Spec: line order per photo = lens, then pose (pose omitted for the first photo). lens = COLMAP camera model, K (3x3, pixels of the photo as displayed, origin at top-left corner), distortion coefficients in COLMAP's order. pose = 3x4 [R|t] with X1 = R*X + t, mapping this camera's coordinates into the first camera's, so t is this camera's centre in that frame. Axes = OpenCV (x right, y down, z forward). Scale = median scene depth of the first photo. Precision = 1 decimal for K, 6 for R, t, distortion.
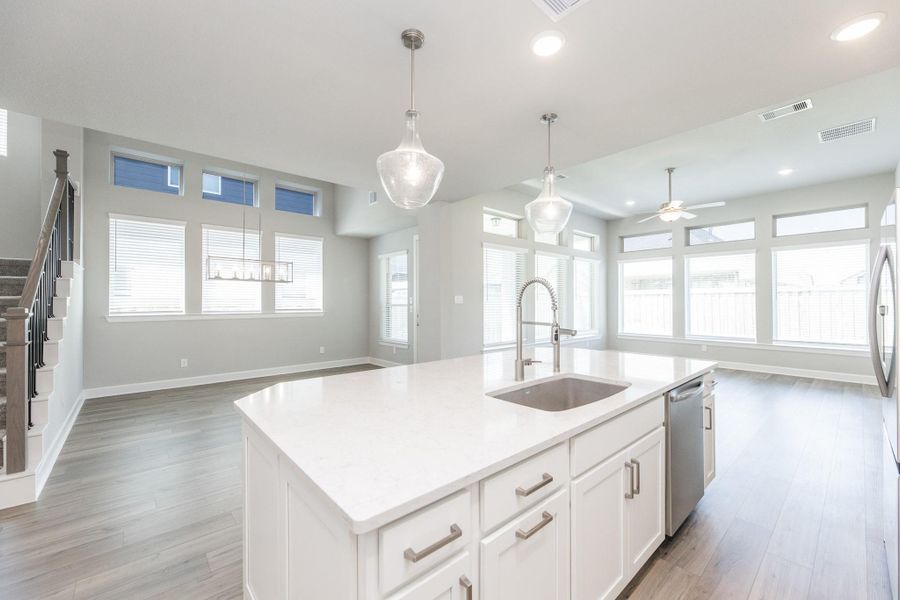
lens RADIAL K [[360.9, 0, 455.8], [0, 360.9, 299.6], [0, 0, 1]] dist [-0.003286, 0.000473]
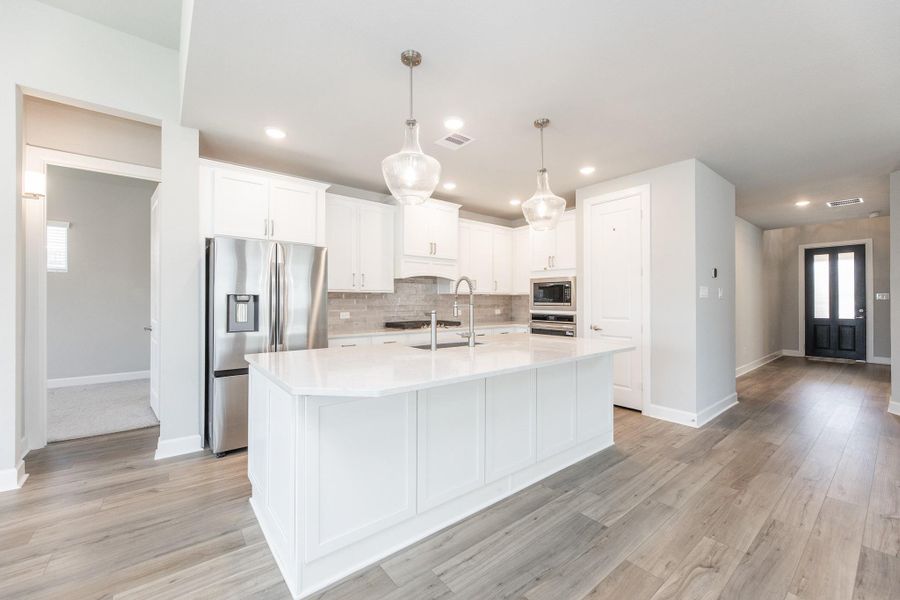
lens RADIAL K [[360.9, 0, 455.9], [0, 360.9, 299.6], [0, 0, 1]] dist [-0.003286, 0.000473]
pose [[-0.998810, 0.002185, 0.048715, 0.047542], [0.001609, 0.999928, -0.011854, 0.015850], [-0.048737, -0.011761, -0.998742, 0.695138]]
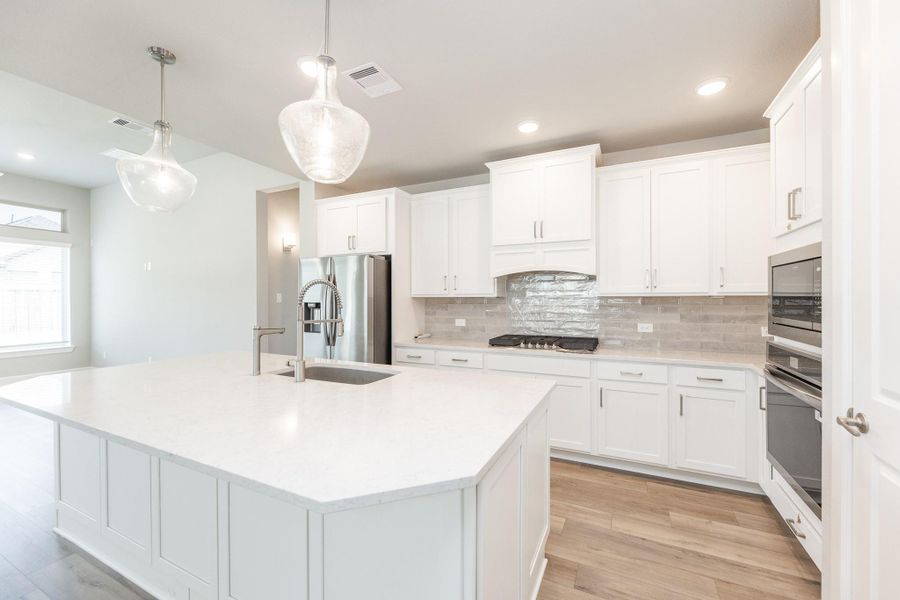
lens RADIAL K [[360.9, 0, 457.0], [0, 360.9, 299.2], [0, 0, 1]] dist [-0.003286, 0.000473]
pose [[-0.385698, 0.003167, 0.922620, -0.257622], [-0.003517, 0.999982, -0.004903, 0.001235], [-0.922618, -0.005136, -0.385680, 0.281507]]
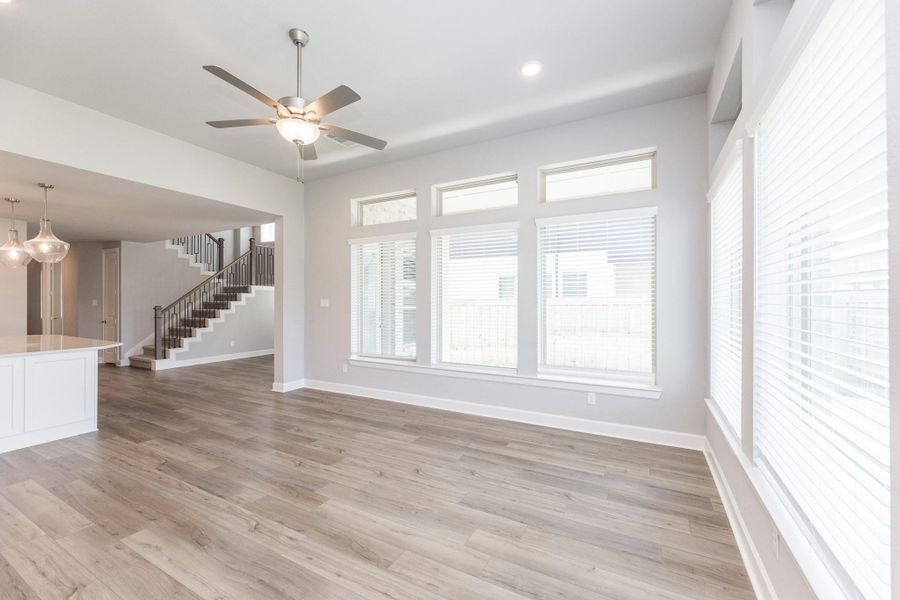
lens RADIAL K [[360.9, 0, 455.1], [0, 360.9, 298.3], [0, 0, 1]] dist [-0.003286, 0.000473]
pose [[0.346122, -0.004680, -0.938178, 0.881476], [0.006271, 0.999977, -0.002675, -0.005777], [0.938168, -0.004958, 0.346144, 0.810609]]
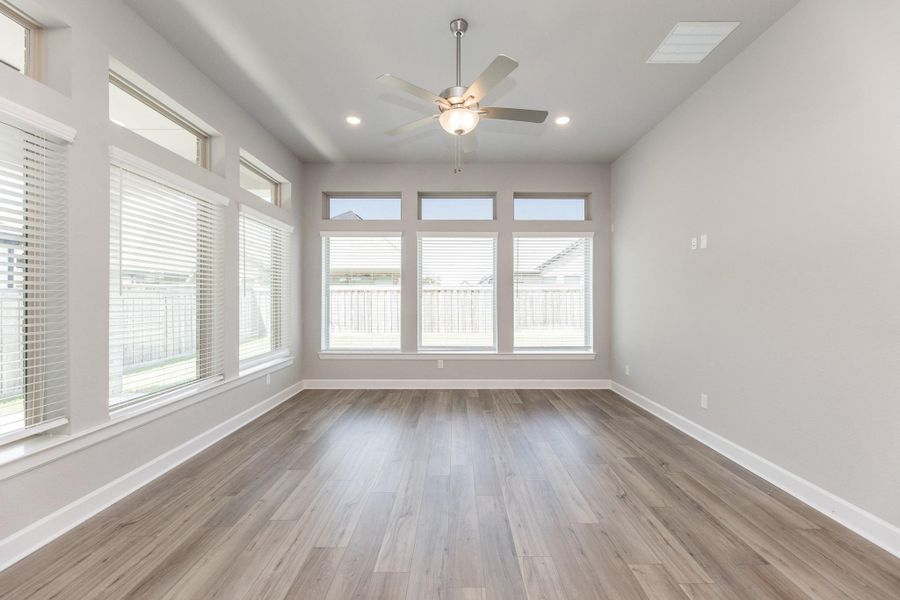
lens RADIAL K [[360.9, 0, 456.5], [0, 360.9, 300.6], [0, 0, 1]] dist [-0.003286, 0.000473]
pose [[0.663248, 0.000210, 0.748400, 0.183876], [-0.007446, 0.999952, 0.006319, 0.003486], [-0.748363, -0.009763, 0.663218, 0.537678]]
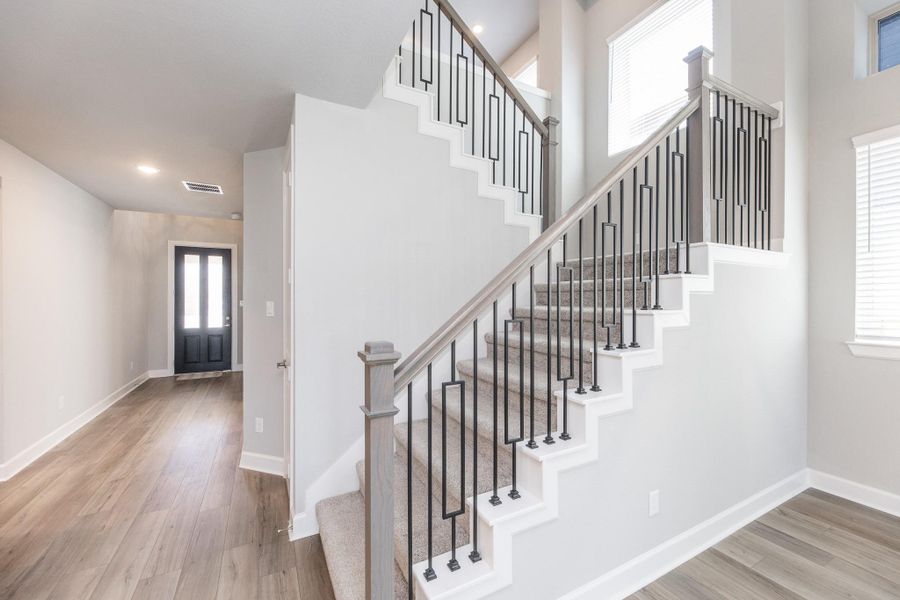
lens RADIAL K [[360.9, 0, 456.7], [0, 360.9, 301.4], [0, 0, 1]] dist [-0.003286, 0.000473]
pose [[-0.229448, 0.005893, -0.973303, -0.260986], [0.004442, 0.999978, 0.005007, -0.012972], [0.973311, -0.003175, -0.229469, 0.432869]]
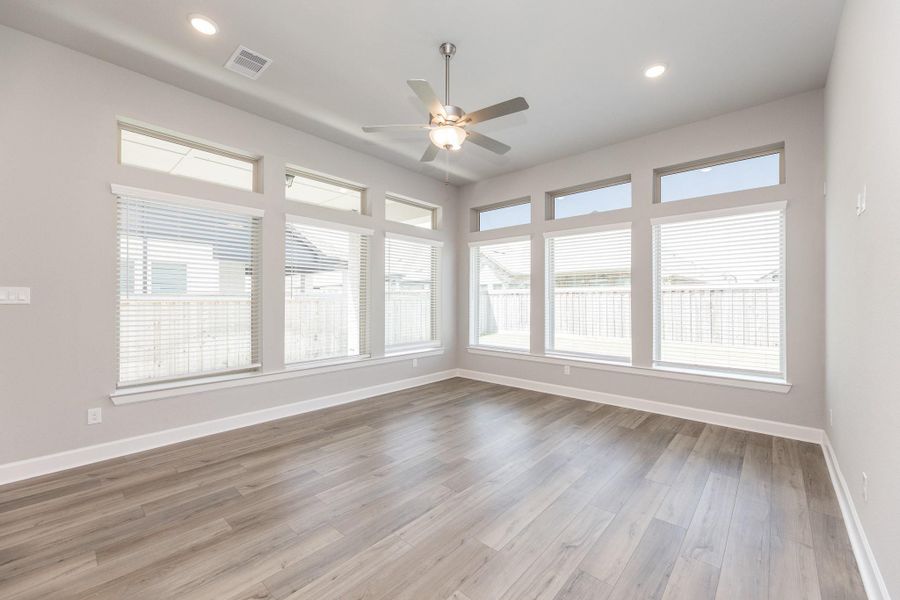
lens RADIAL K [[360.9, 0, 456.5], [0, 360.9, 300.1], [0, 0, 1]] dist [-0.003286, 0.000473]
pose [[0.993048, 0.005264, 0.117590, 0.432439], [-0.005906, 0.999970, 0.005110, 0.000945], [-0.117560, -0.005769, 0.993049, 0.378116]]
